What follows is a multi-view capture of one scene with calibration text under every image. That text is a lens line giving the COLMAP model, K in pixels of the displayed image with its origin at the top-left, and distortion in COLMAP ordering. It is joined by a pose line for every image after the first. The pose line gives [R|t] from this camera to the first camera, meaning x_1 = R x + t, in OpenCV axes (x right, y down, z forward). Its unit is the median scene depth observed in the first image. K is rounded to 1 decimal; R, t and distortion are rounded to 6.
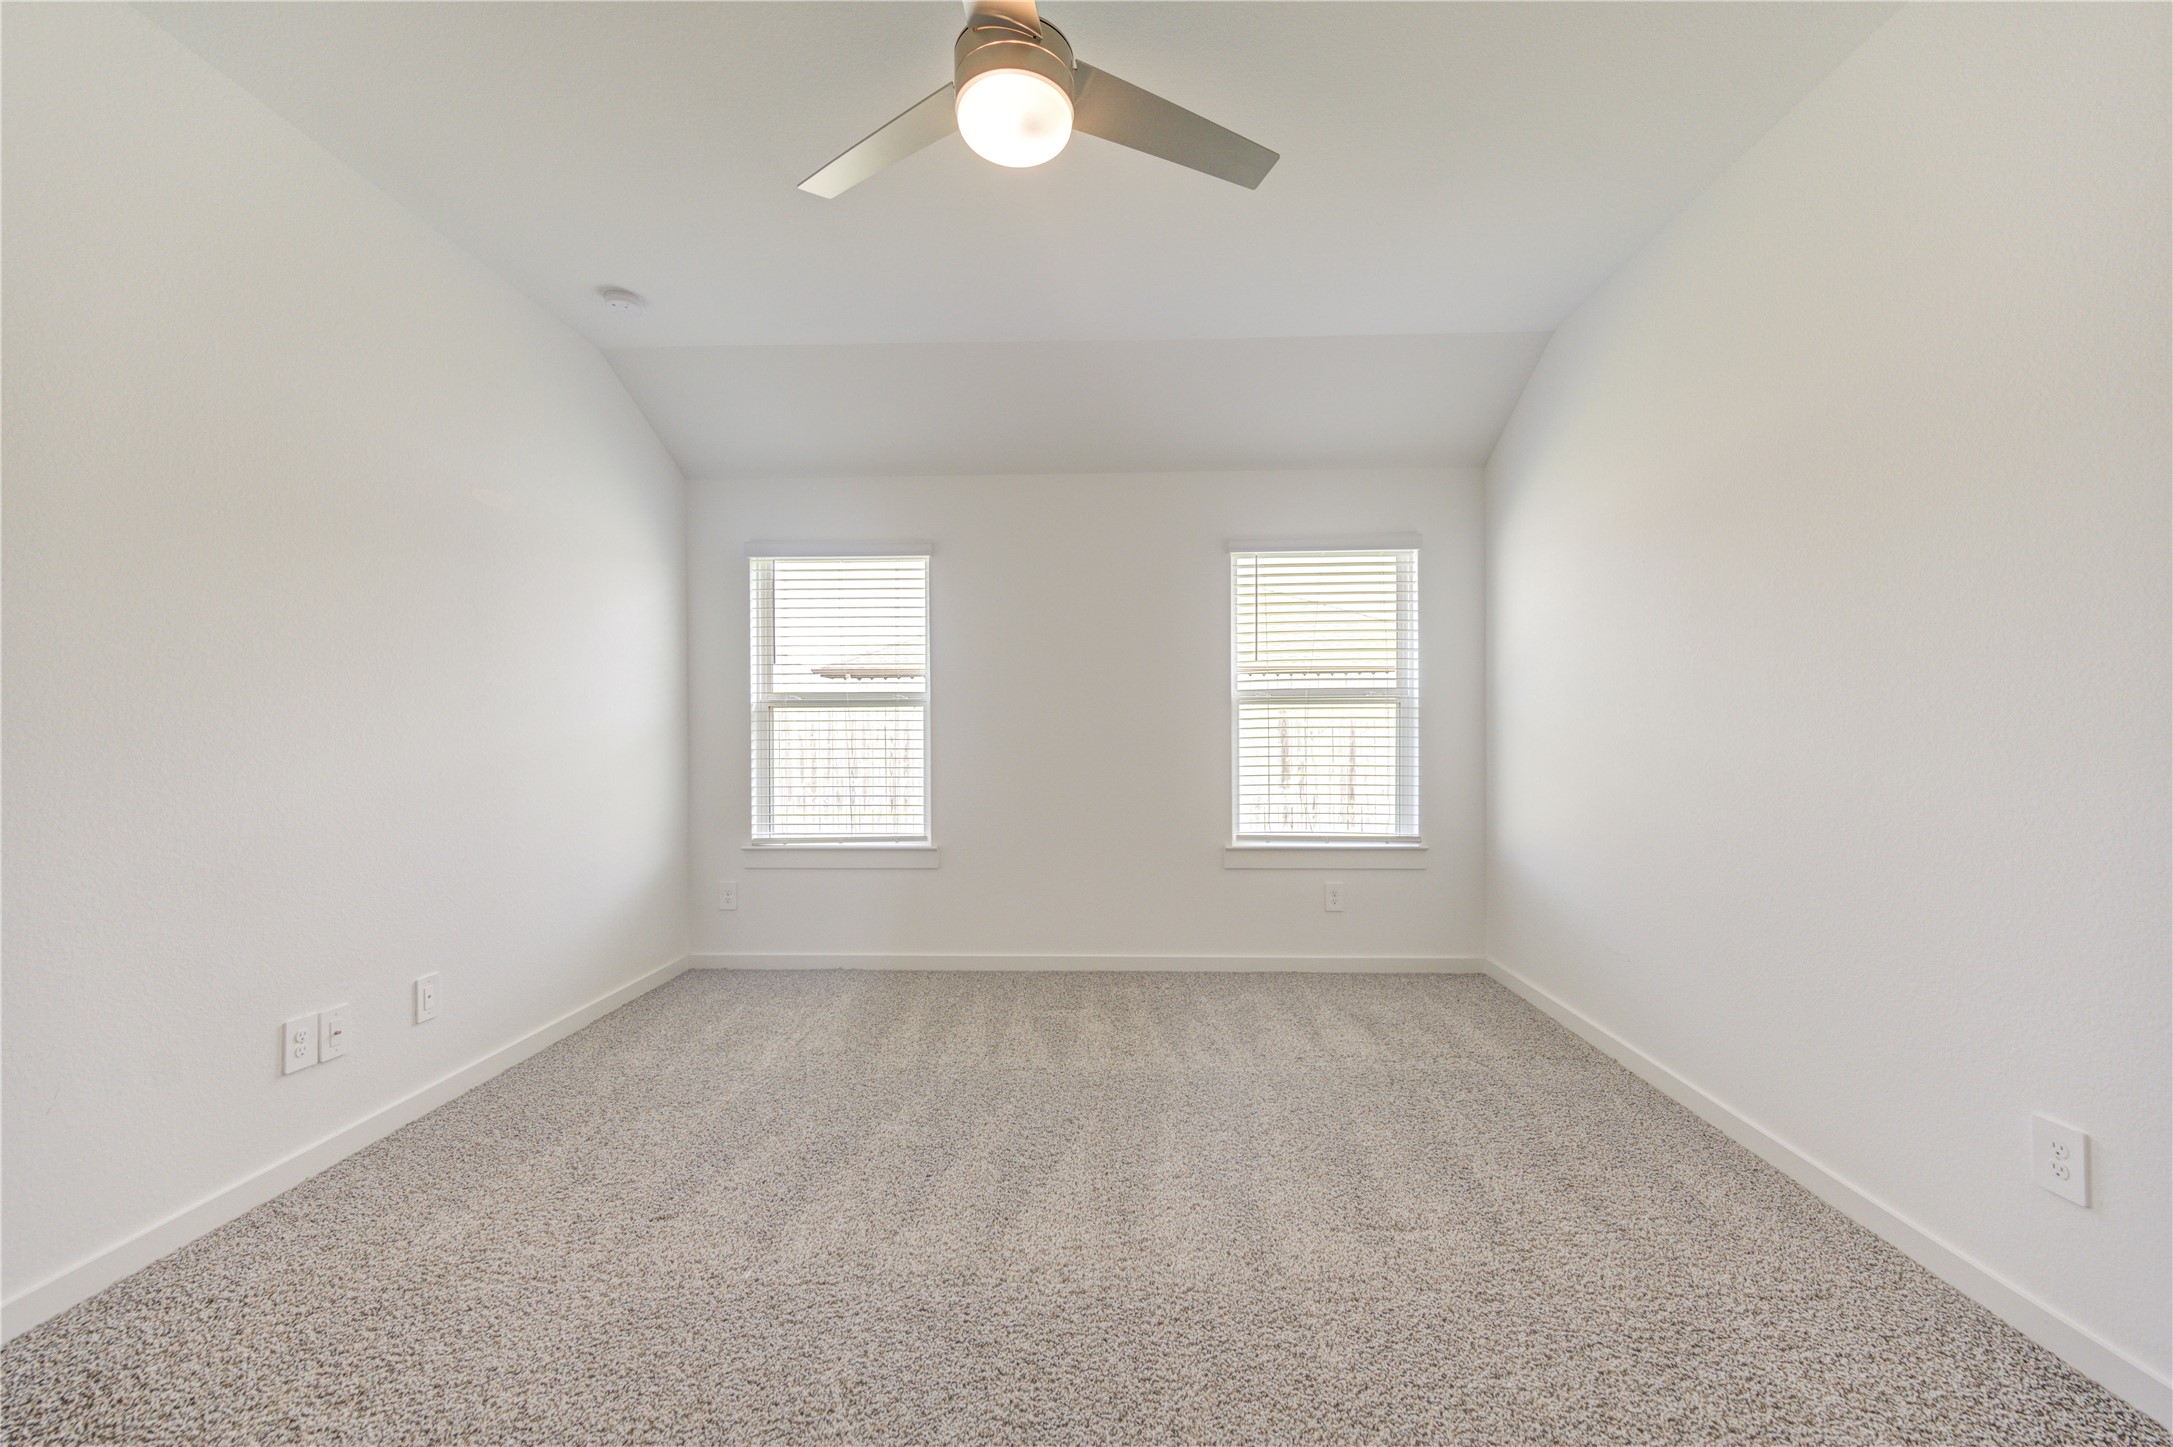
lens RADIAL K [[852.6, 0, 1089.1], [0, 852.6, 735.2], [0, 0, 1]] dist [0.004836, -0.001207]
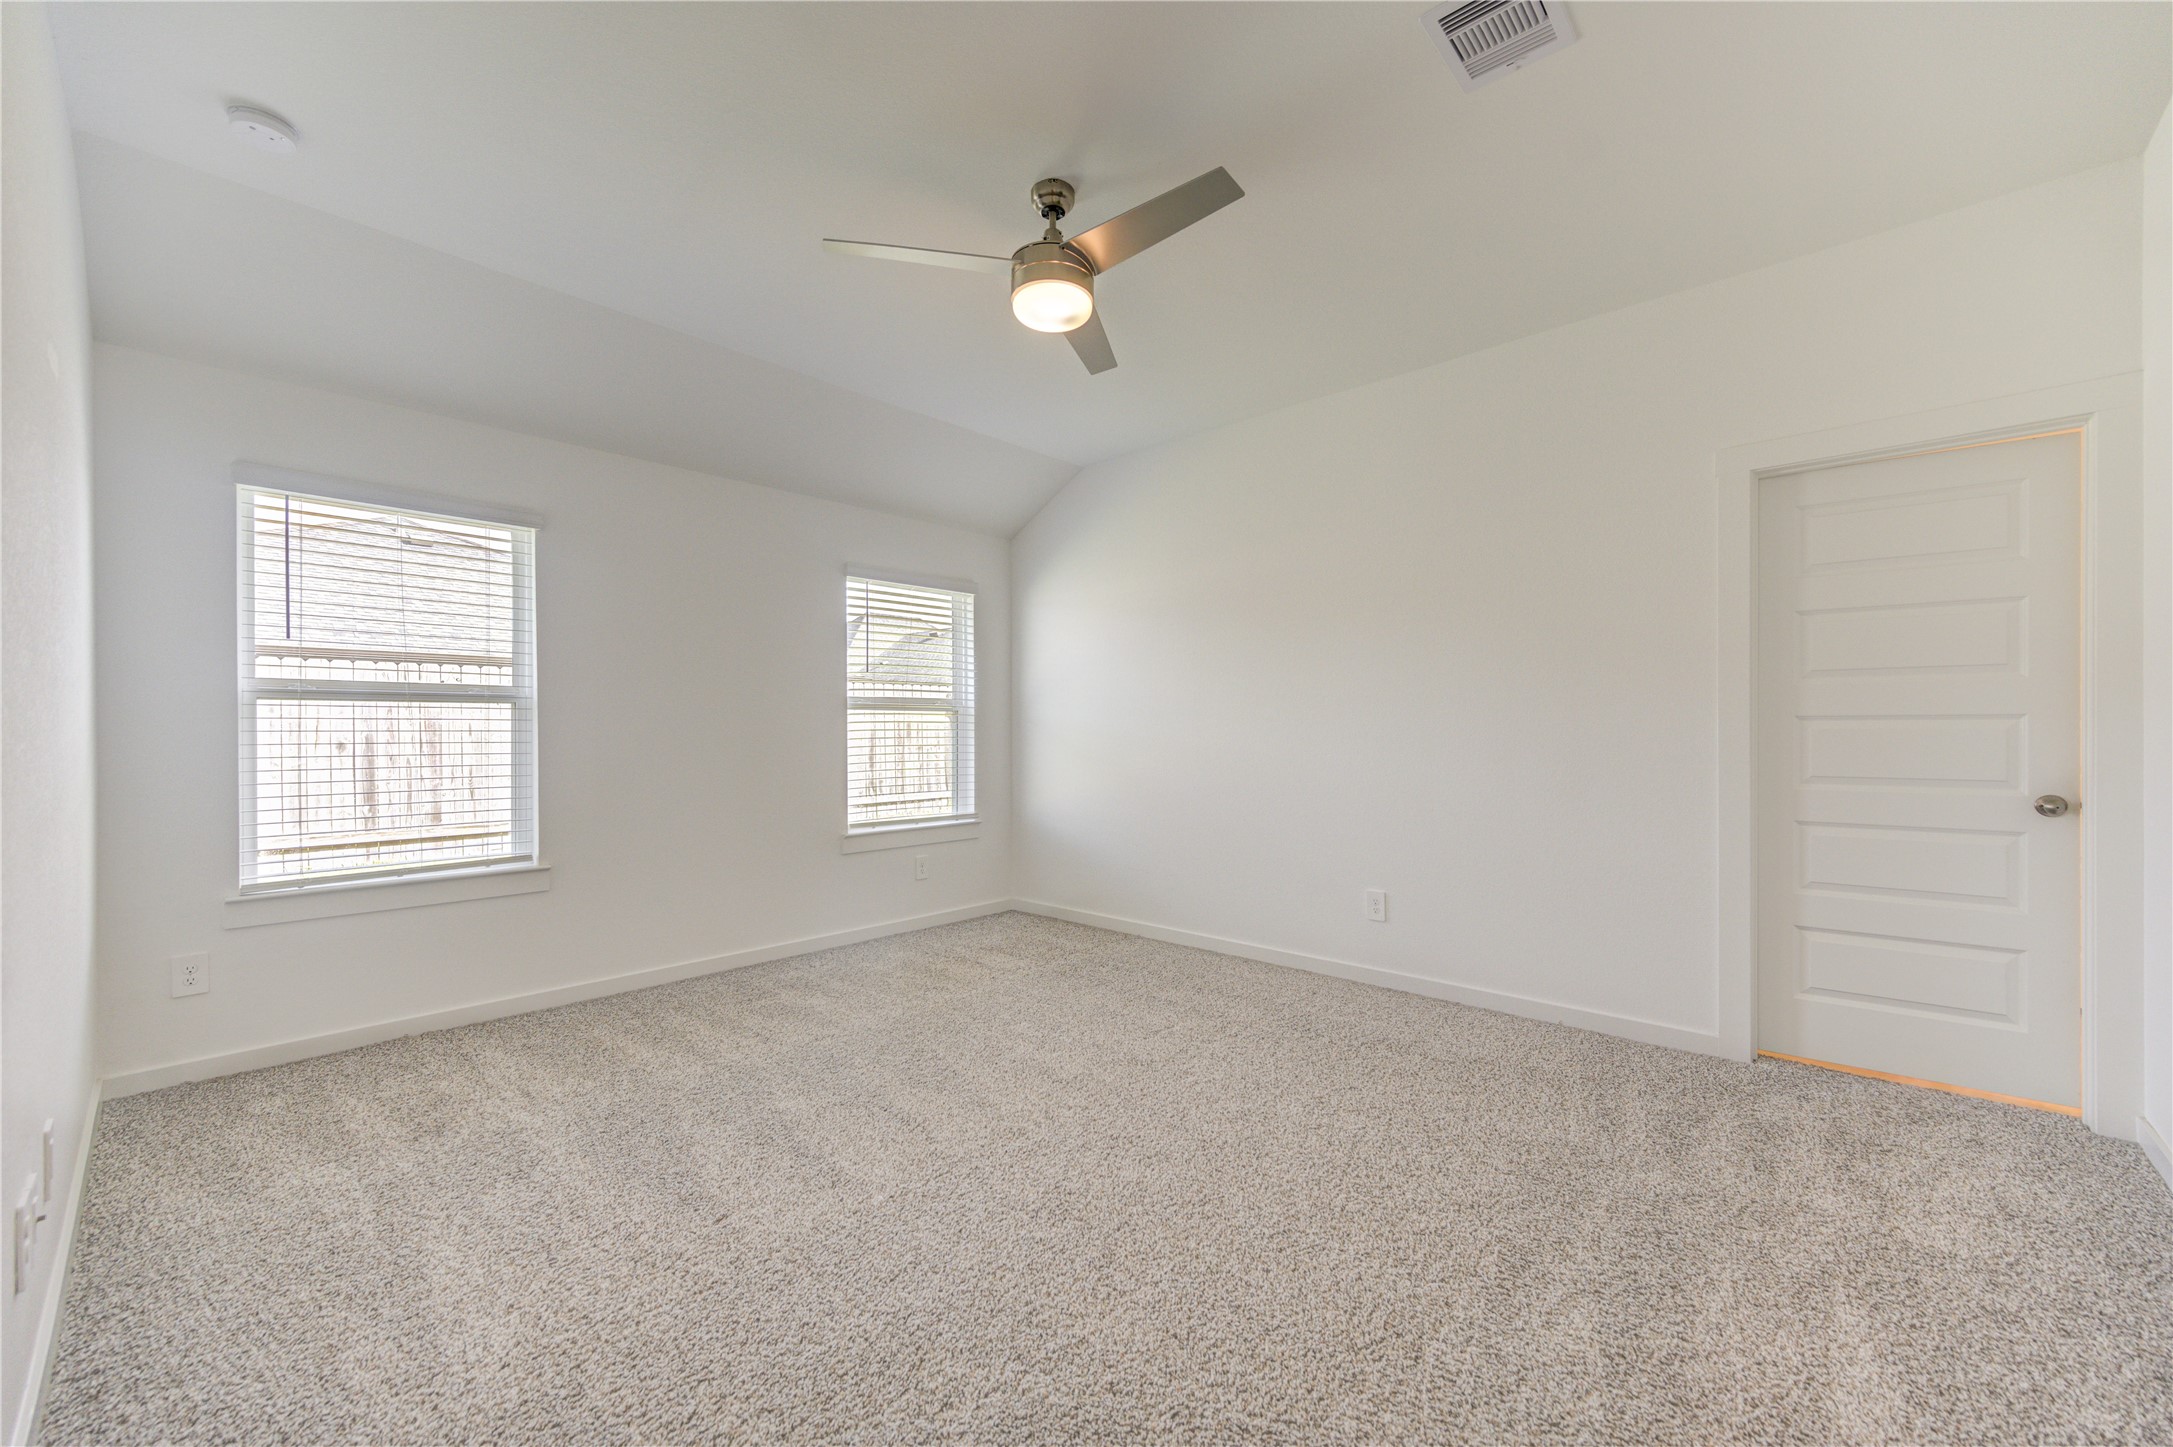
lens RADIAL K [[852.6, 0, 1101.4], [0, 852.6, 730.7], [0, 0, 1]] dist [0.004836, -0.001207]
pose [[0.643467, 0.003967, 0.765464, -0.489680], [0.004071, 0.999955, -0.008604, 0.003489], [-0.765463, 0.008653, 0.643421, 0.007898]]
